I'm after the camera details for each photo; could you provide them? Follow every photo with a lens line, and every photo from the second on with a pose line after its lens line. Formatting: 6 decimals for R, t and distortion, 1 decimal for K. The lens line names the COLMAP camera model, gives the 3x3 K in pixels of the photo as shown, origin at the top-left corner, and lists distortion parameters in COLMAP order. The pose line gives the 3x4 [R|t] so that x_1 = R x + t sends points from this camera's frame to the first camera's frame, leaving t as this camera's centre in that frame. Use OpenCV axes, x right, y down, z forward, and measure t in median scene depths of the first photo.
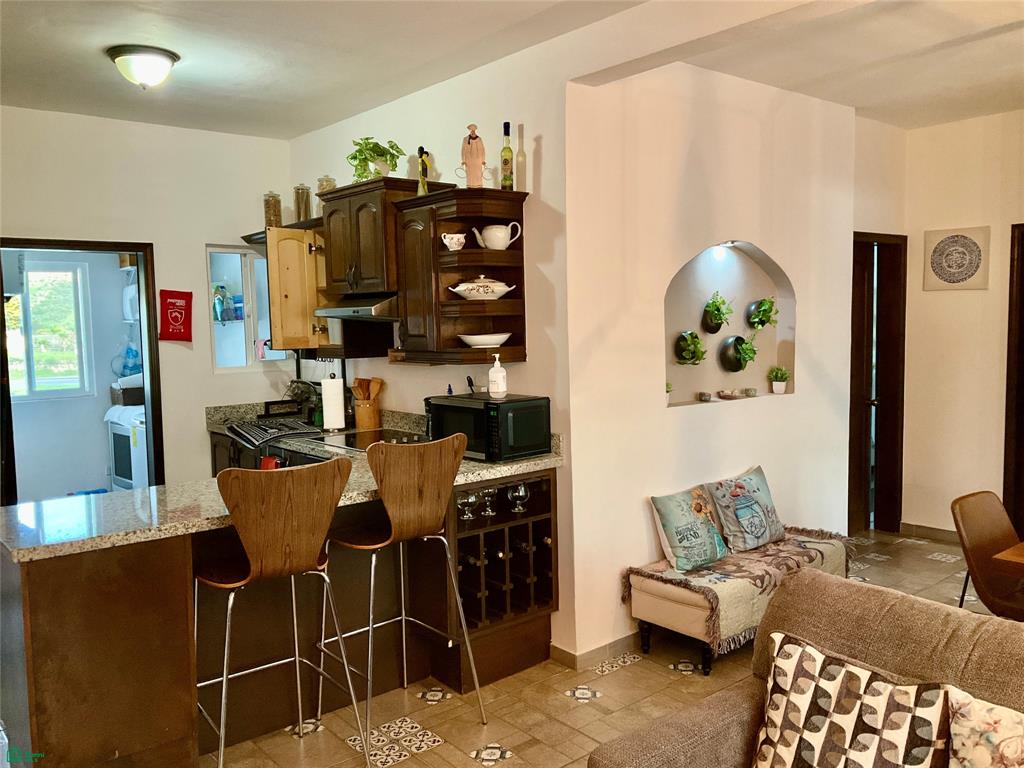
lens RADIAL K [[845.9, 0, 510.1], [0, 845.9, 387.0], [0, 0, 1]] dist [0.079355, -0.140969]
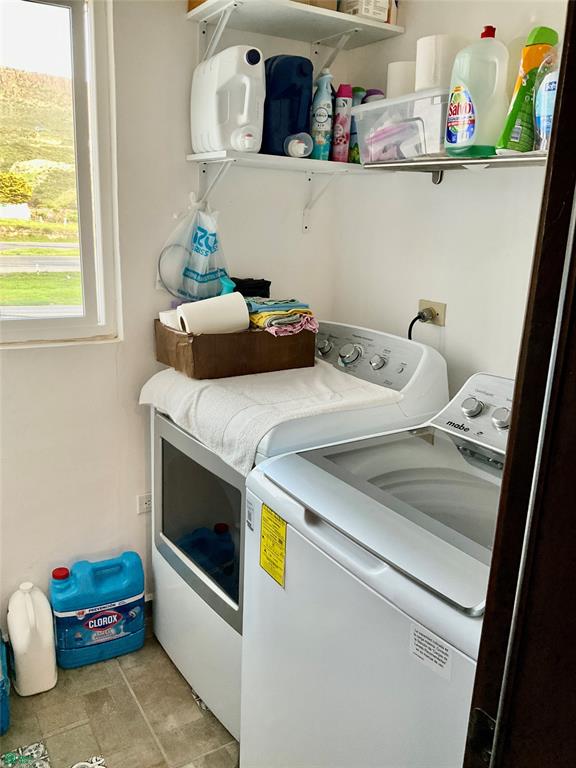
lens RADIAL K [[634.4, 0, 290.1], [0, 634.4, 388.3], [0, 0, 1]] dist [0.079355, -0.140969]
pose [[0.987887, 0.096859, -0.121235, -0.475270], [-0.073333, 0.979933, 0.185348, -0.039675], [0.136755, -0.174212, 0.975166, 0.919951]]
